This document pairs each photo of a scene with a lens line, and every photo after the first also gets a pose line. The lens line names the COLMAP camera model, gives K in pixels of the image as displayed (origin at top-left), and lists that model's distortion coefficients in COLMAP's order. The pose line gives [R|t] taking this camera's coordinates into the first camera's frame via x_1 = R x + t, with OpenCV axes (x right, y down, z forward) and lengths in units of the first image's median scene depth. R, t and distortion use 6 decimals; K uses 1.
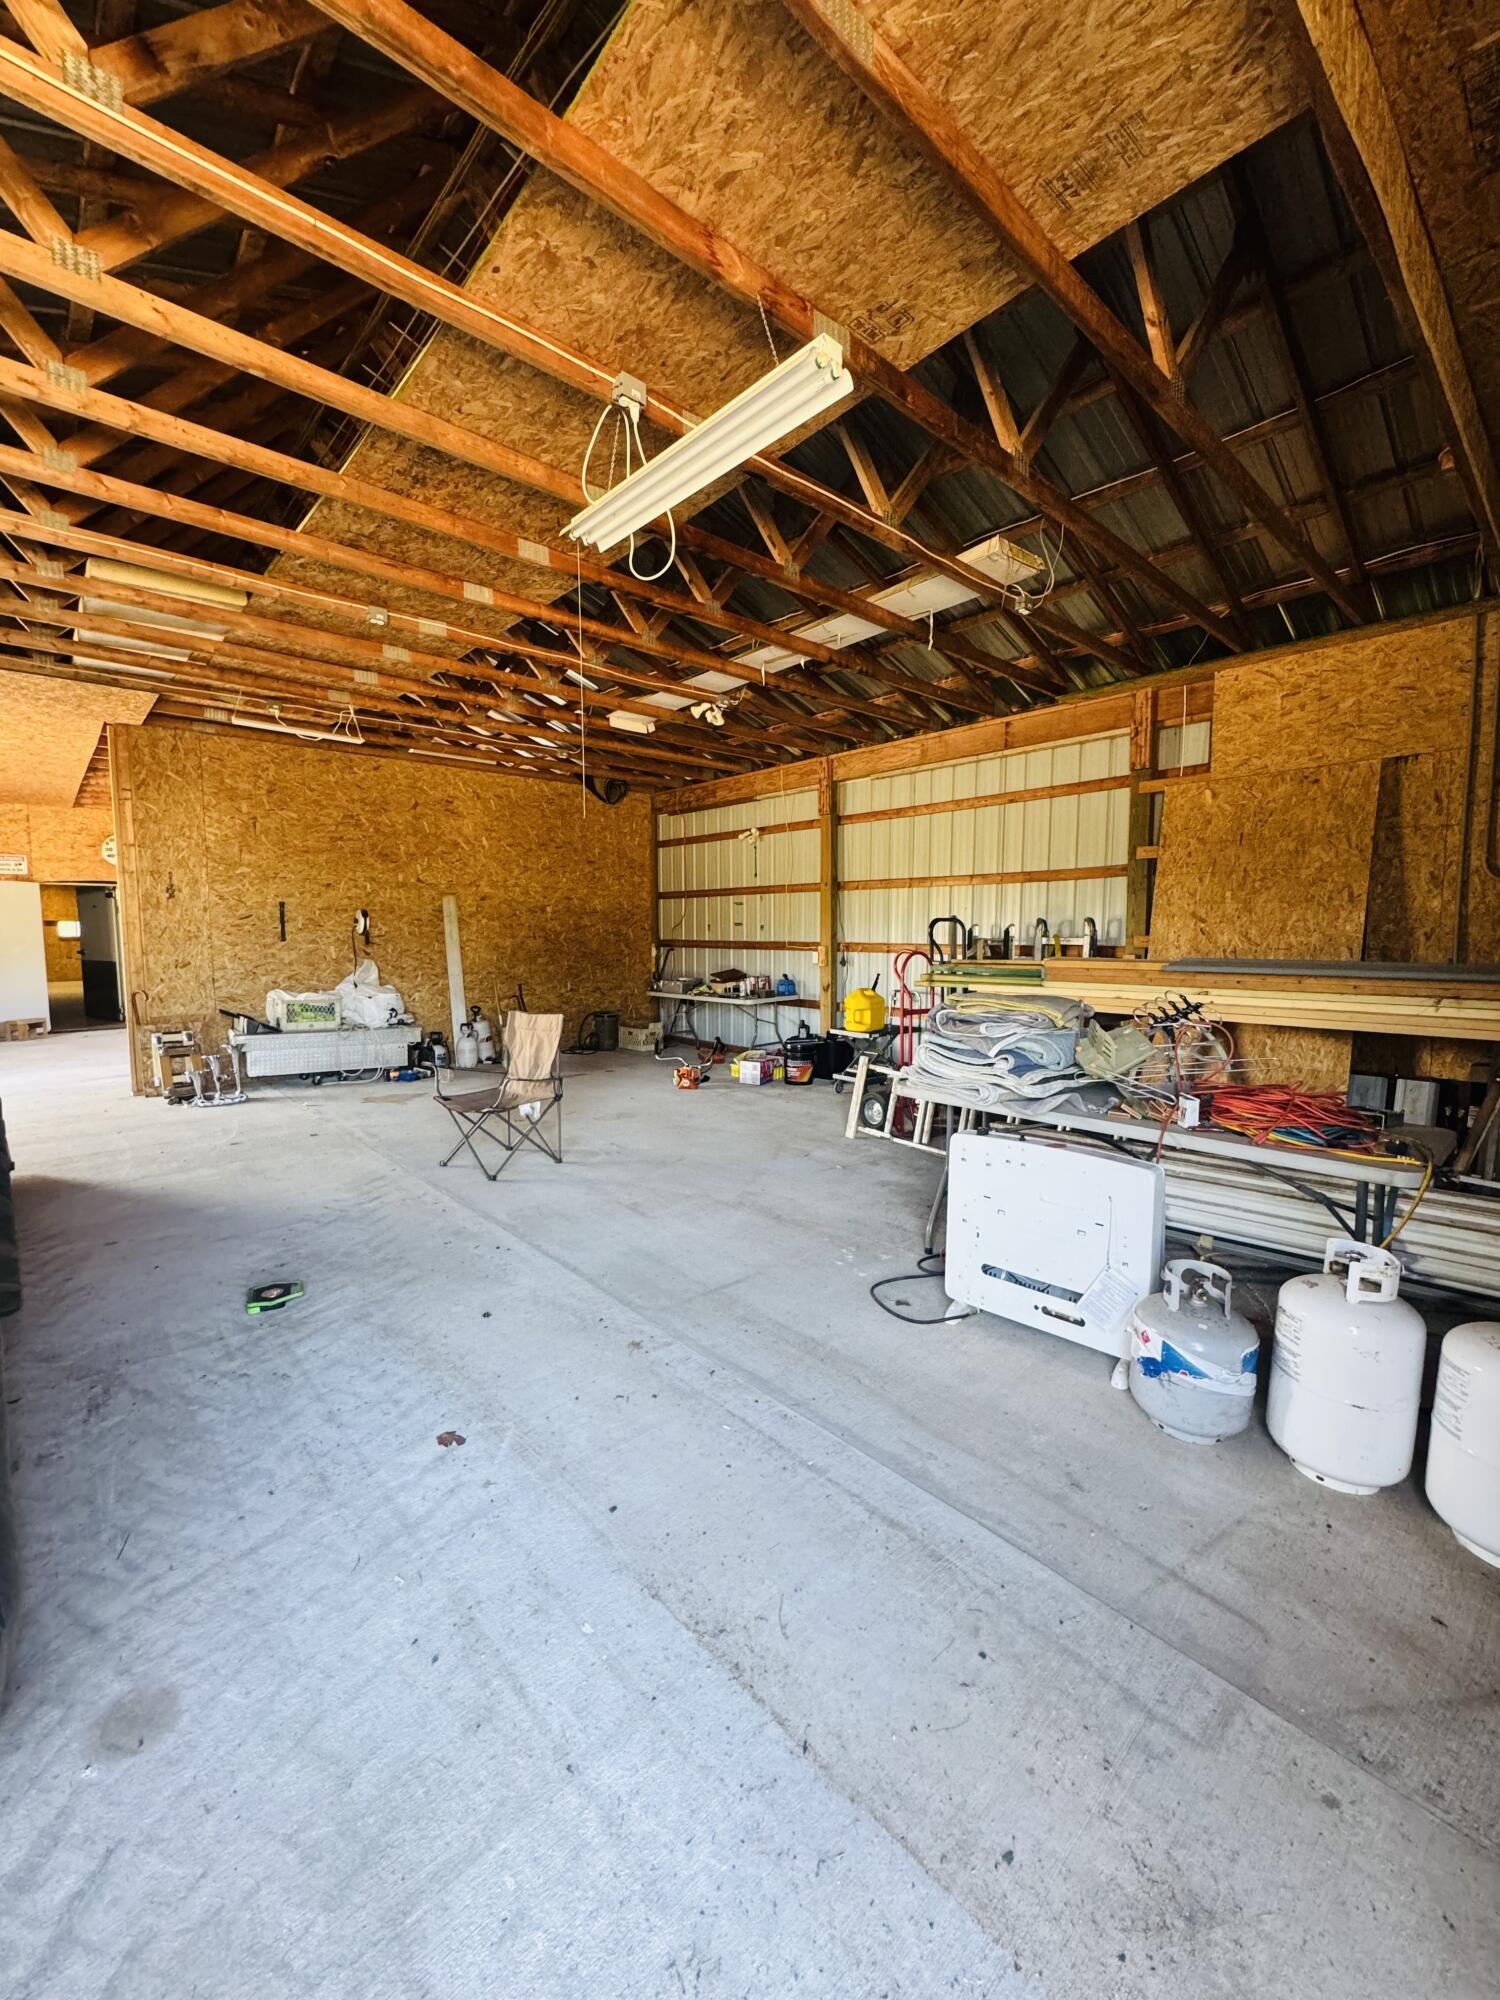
lens RADIAL K [[804.0, 0, 750.0], [0, 804.0, 1000.0], [0, 0, 1]] dist [-0.003154, 0.000104]
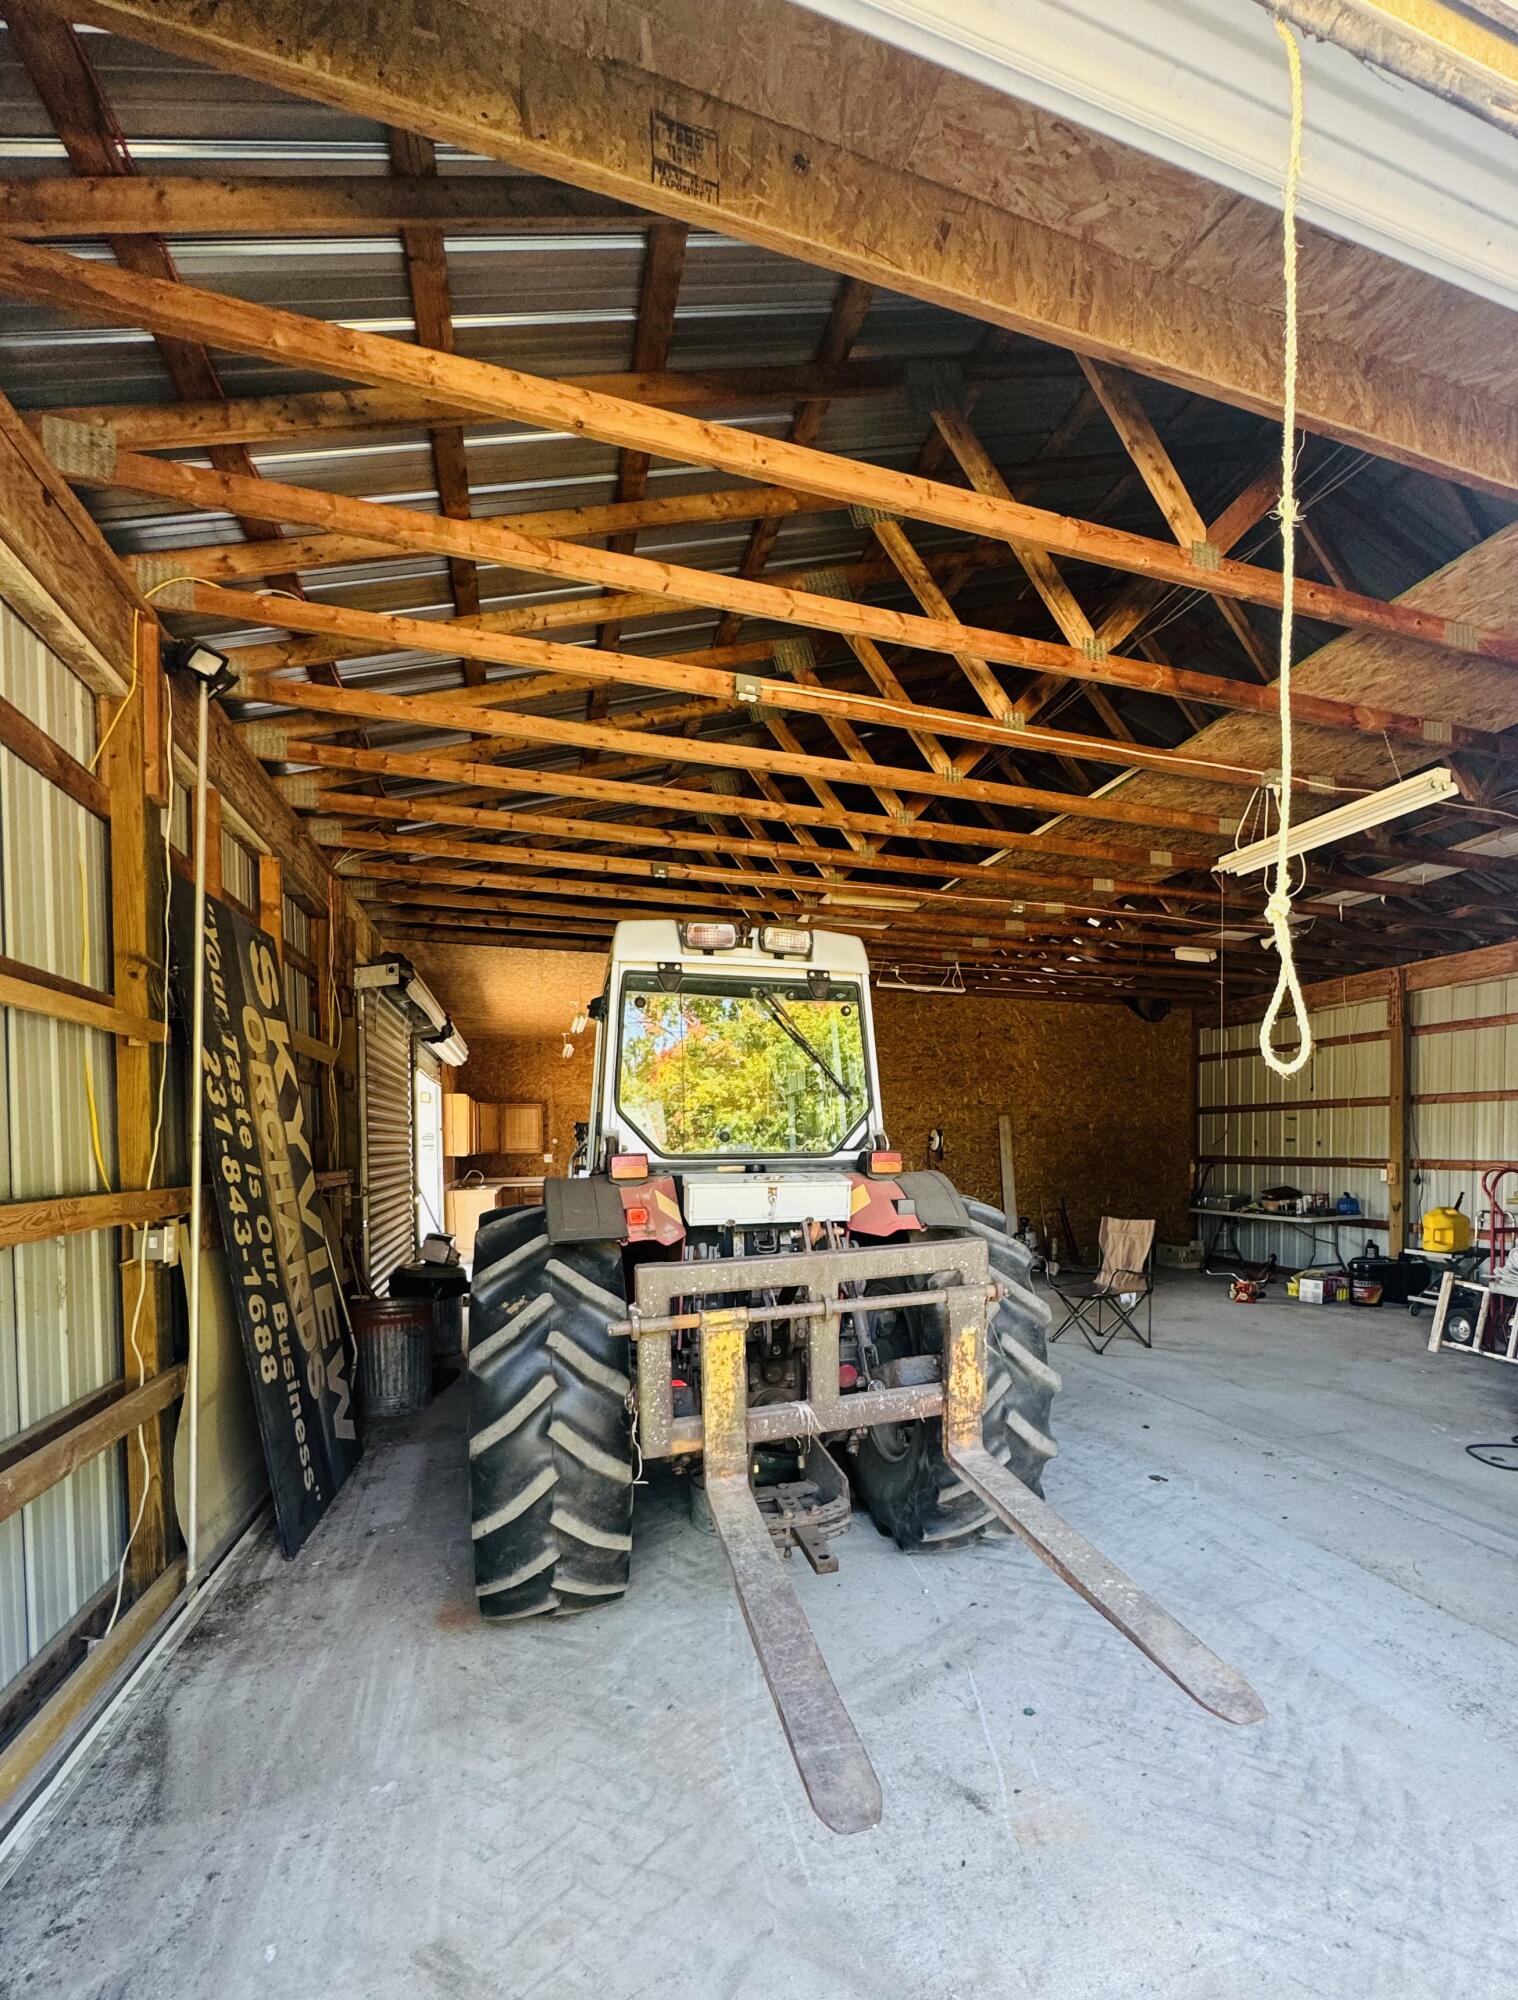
lens RADIAL K [[1127.6, 0, 762.5], [0, 1127.6, 1172.3], [0, 0, 1]] dist [0.002540, 0.001182]
pose [[0.928134, 0.007482, -0.372172, -0.108832], [-0.029363, 0.998154, -0.053161, 0.038079], [0.371087, 0.060269, 0.926640, -0.530734]]
